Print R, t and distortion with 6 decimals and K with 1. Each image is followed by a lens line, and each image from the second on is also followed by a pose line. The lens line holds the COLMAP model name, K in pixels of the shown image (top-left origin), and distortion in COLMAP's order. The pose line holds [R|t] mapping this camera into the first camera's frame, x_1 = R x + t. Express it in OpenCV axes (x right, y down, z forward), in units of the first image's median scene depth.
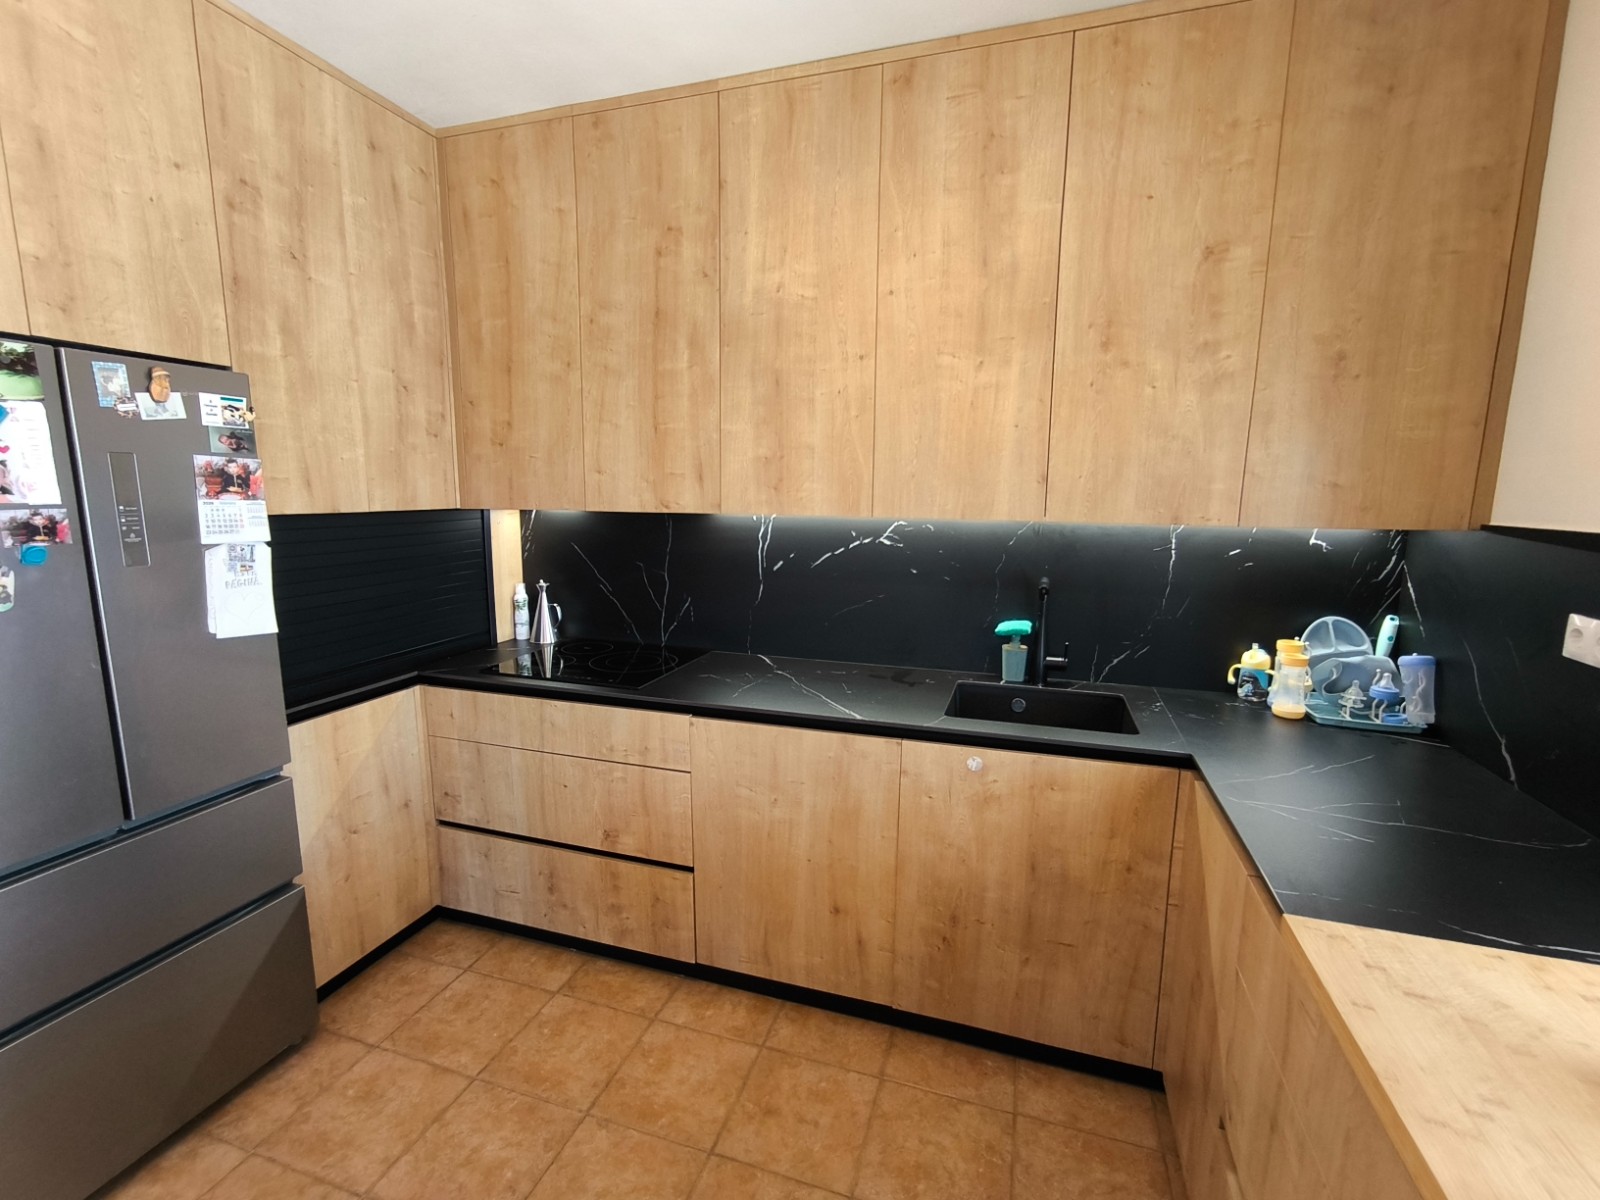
lens RADIAL K [[731.8, 0, 787.3], [0, 731.8, 601.1], [0, 0, 1]] dist [-0.016113, 0.014938]
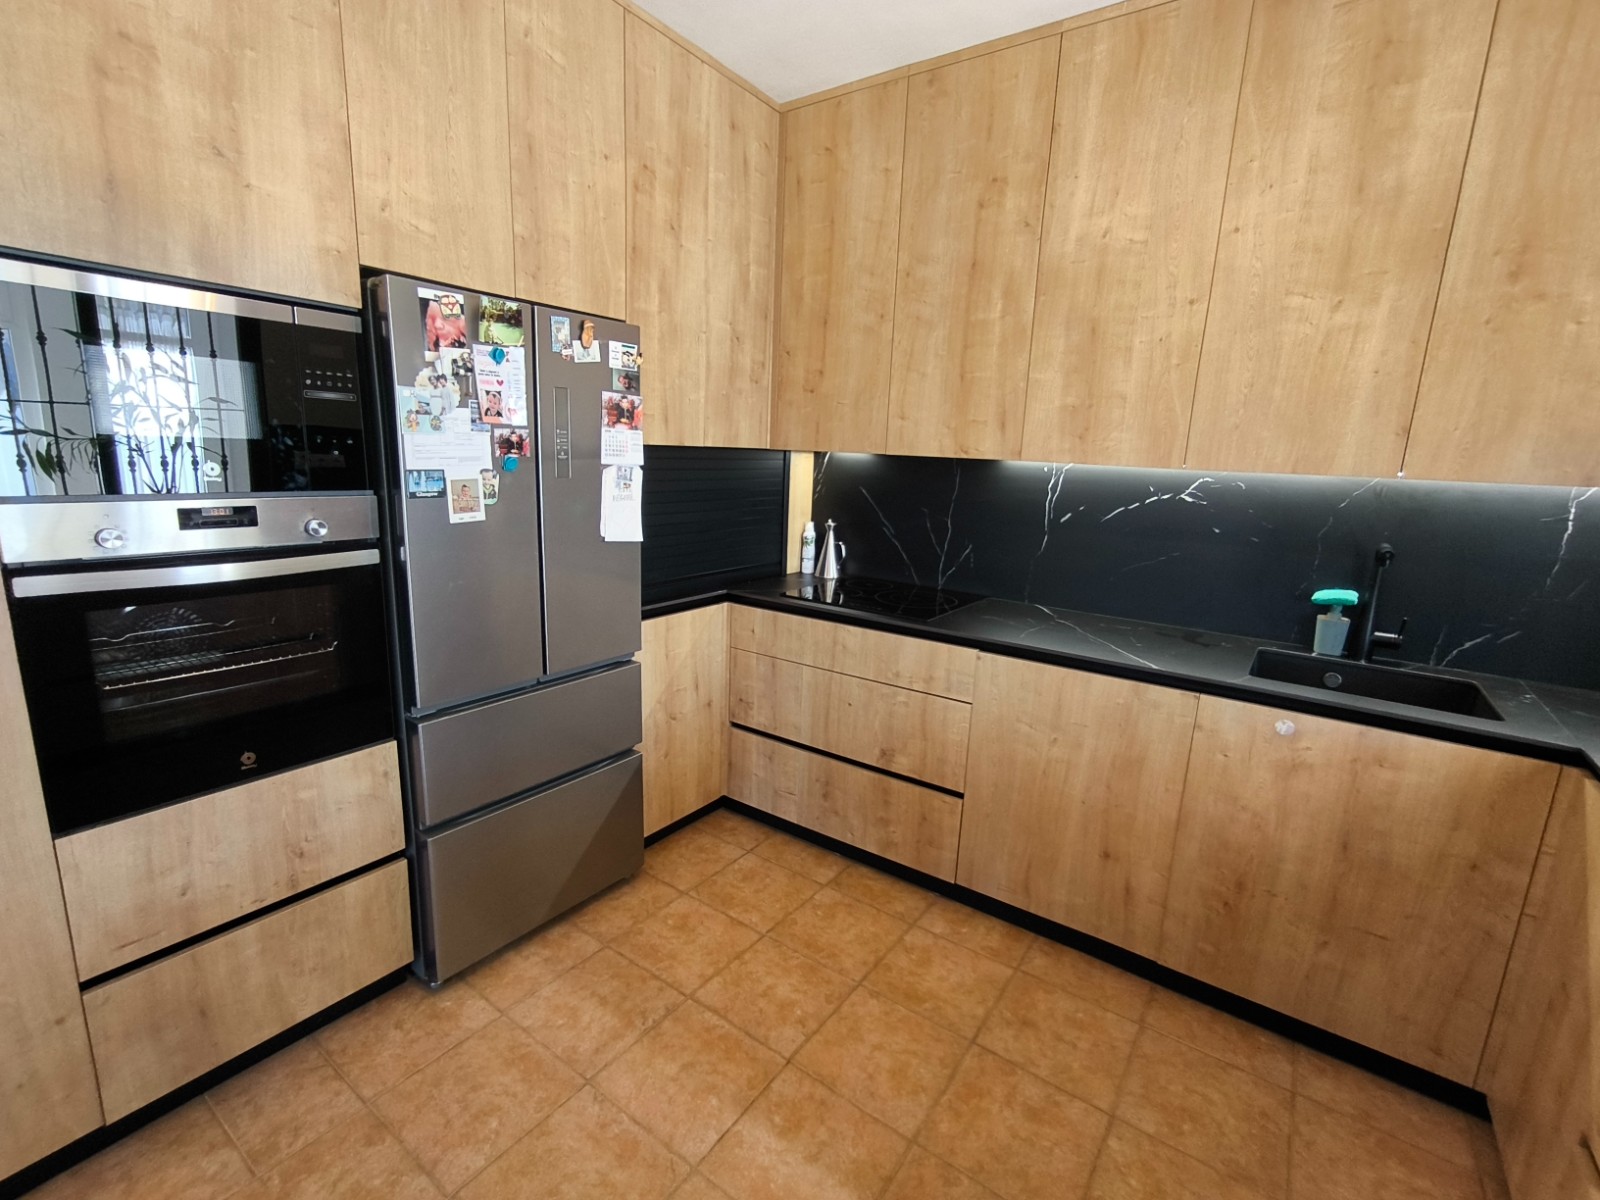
lens RADIAL K [[731.8, 0, 793.5], [0, 731.8, 600.2], [0, 0, 1]] dist [-0.016113, 0.014938]
pose [[0.953631, 0.089661, -0.287312, -0.093163], [-0.077375, 0.995546, 0.053859, 0.051558], [0.290862, -0.029131, 0.956322, -0.090287]]
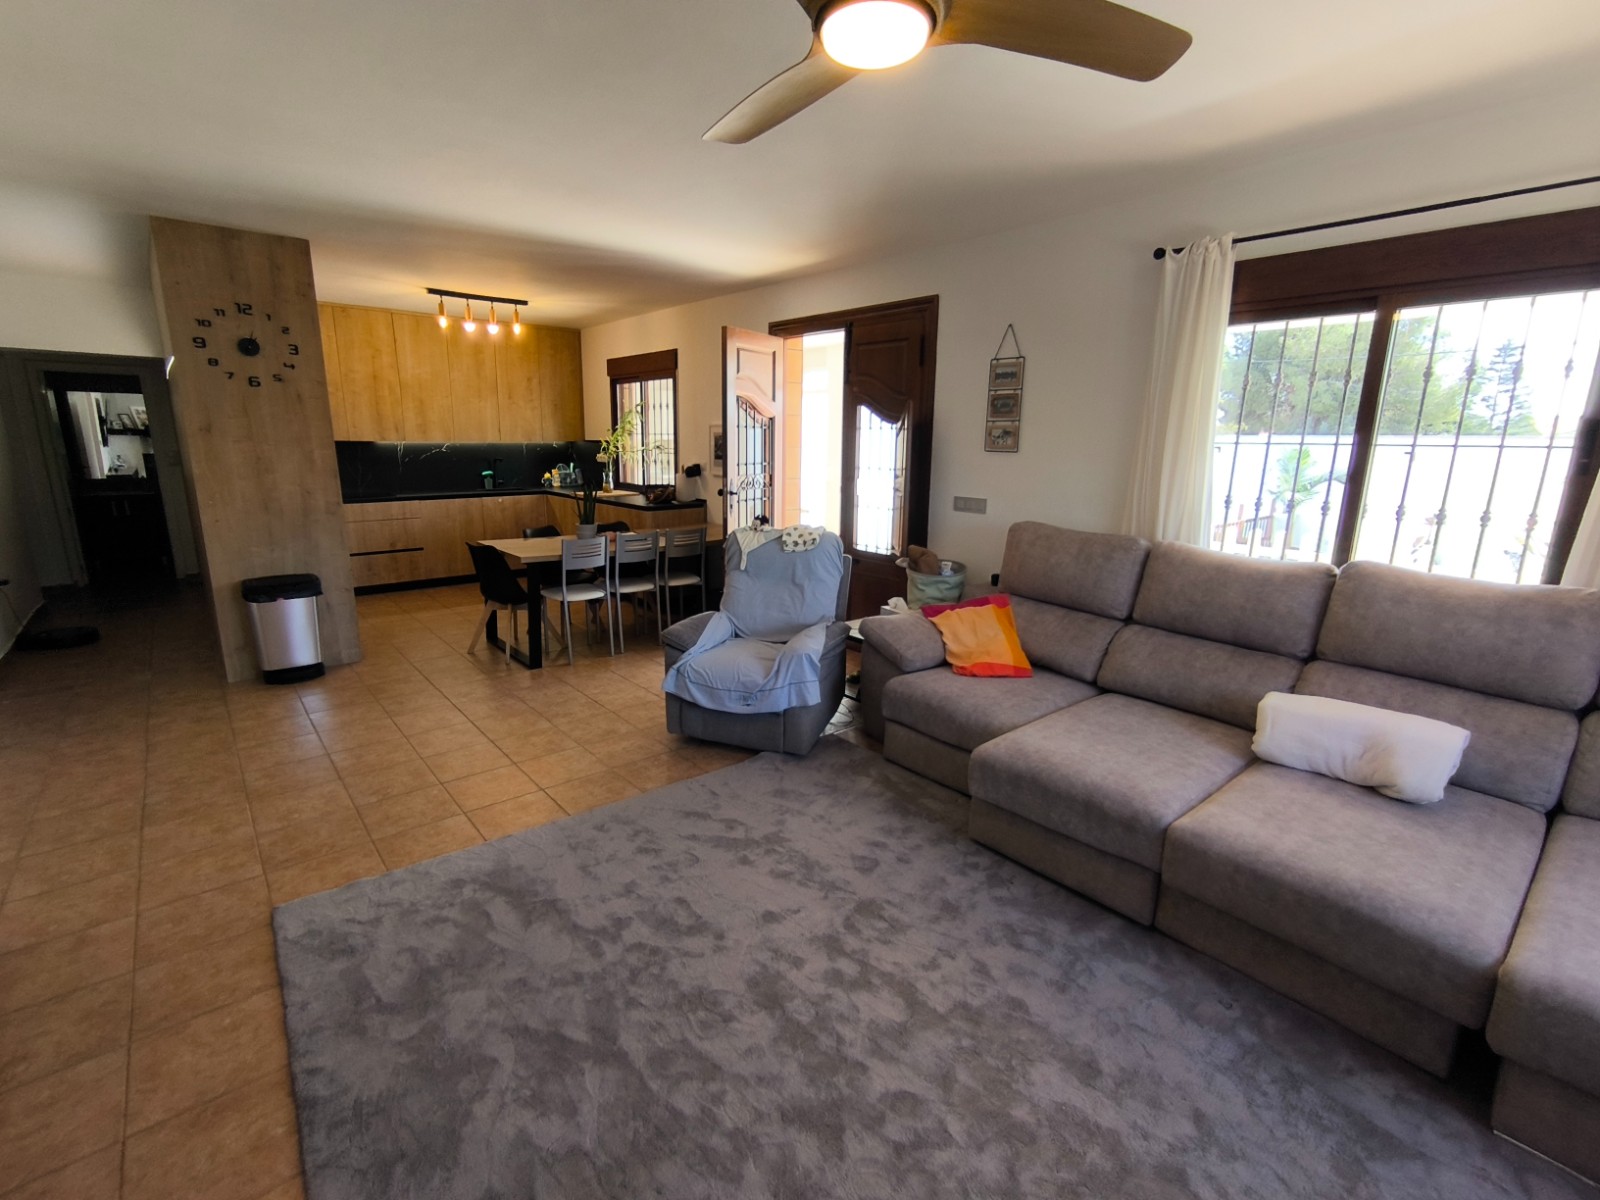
lens RADIAL K [[731.8, 0, 791.1], [0, 731.8, 598.5], [0, 0, 1]] dist [-0.016113, 0.014938]
pose [[0.525697, -0.187786, 0.829686, -2.287072], [0.125293, 0.981786, 0.142824, 0.364601], [-0.841394, 0.028871, 0.539650, -2.462221]]
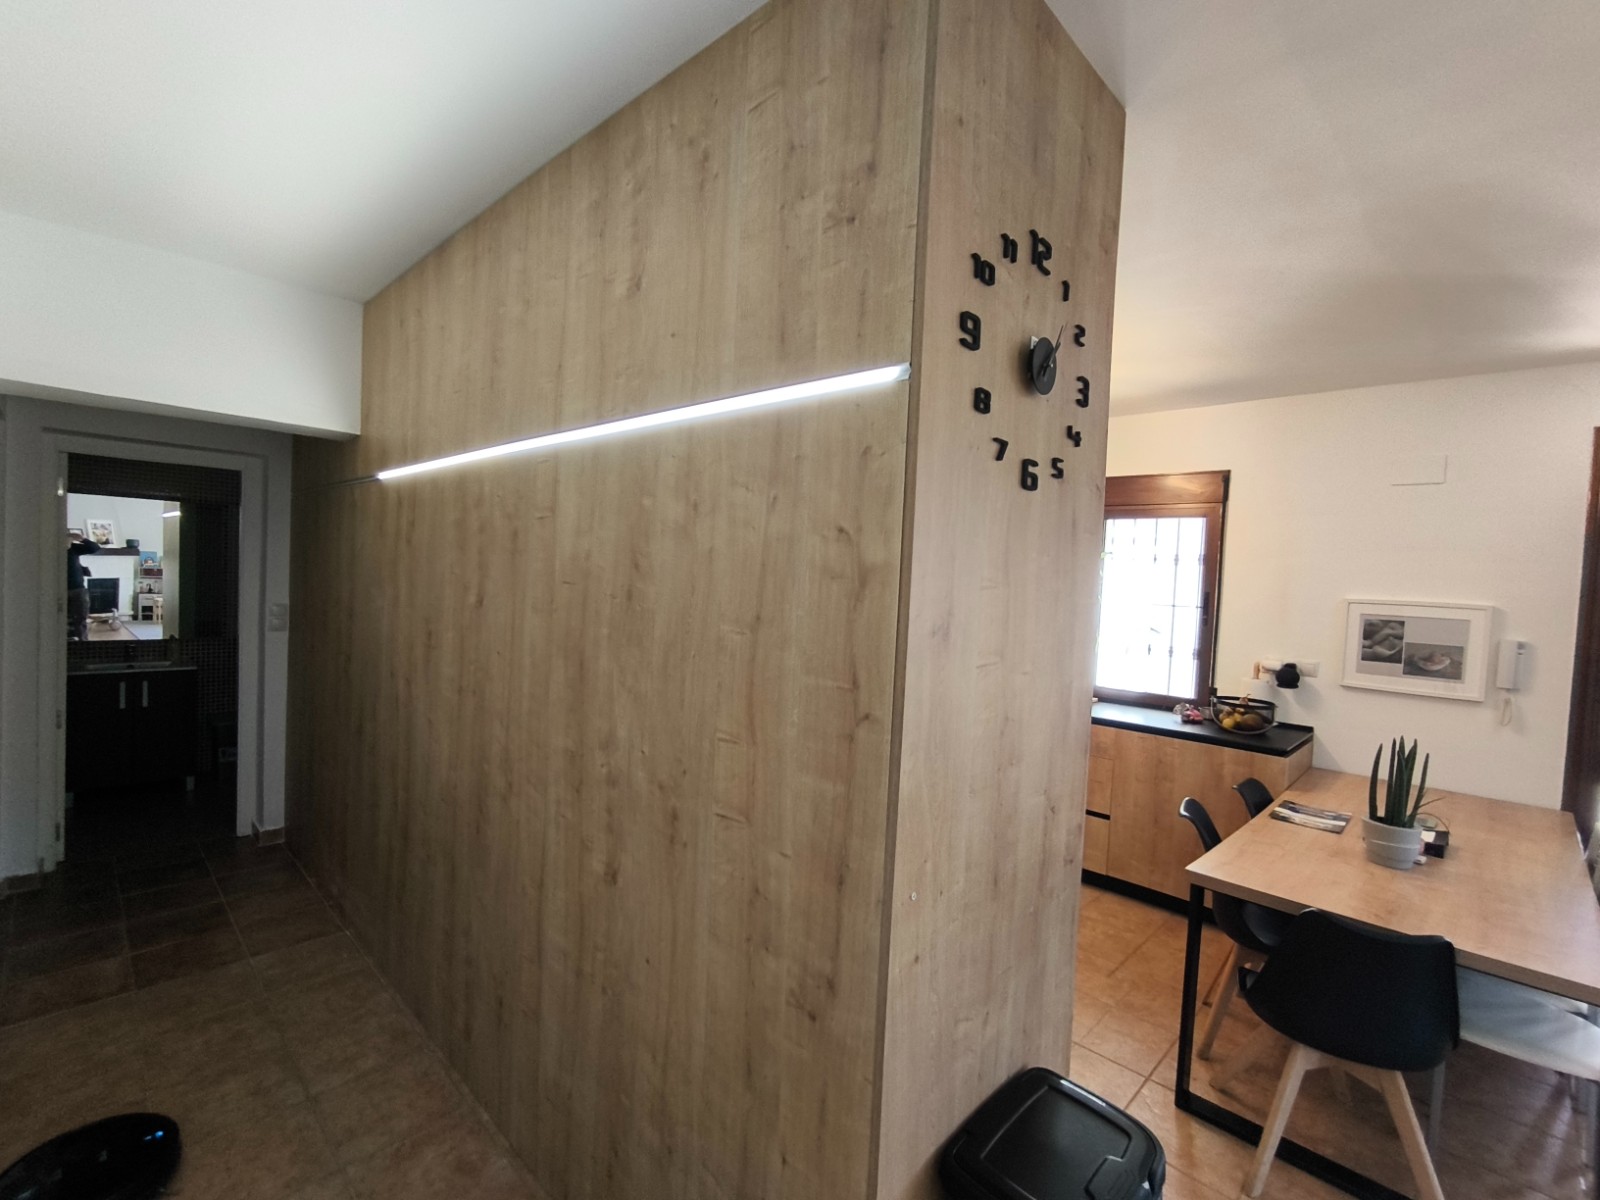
lens RADIAL K [[731.8, 0, 797.3], [0, 731.8, 600.3], [0, 0, 1]] dist [-0.016113, 0.014938]
pose [[0.443896, -0.019924, 0.895857, -1.890248], [0.096089, 0.995047, -0.025482, -0.063868], [-0.890911, 0.097393, 0.443612, 0.029864]]
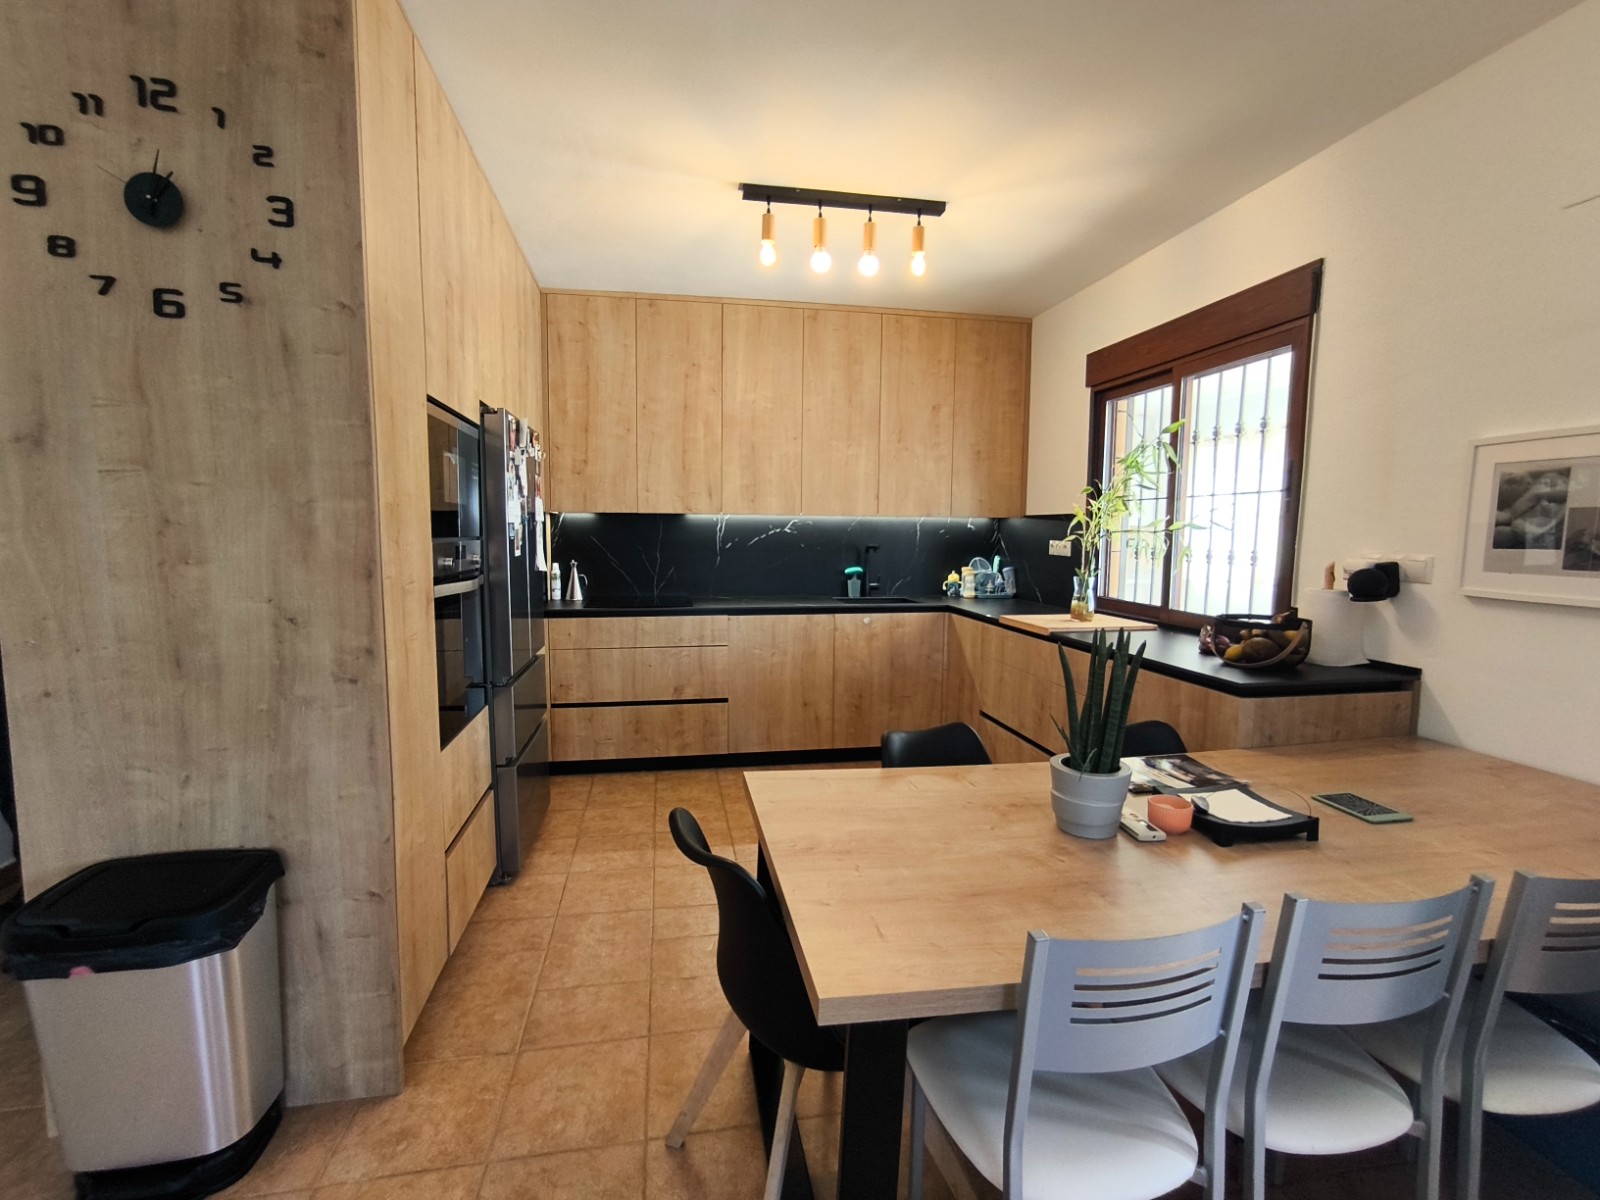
lens RADIAL K [[731.8, 0, 787.1], [0, 731.8, 594.2], [0, 0, 1]] dist [-0.016113, 0.014938]
pose [[0.884637, -0.042524, 0.464338, -0.955418], [0.072059, 0.996337, -0.046040, 0.215487], [-0.460680, 0.074188, 0.884461, -0.846684]]
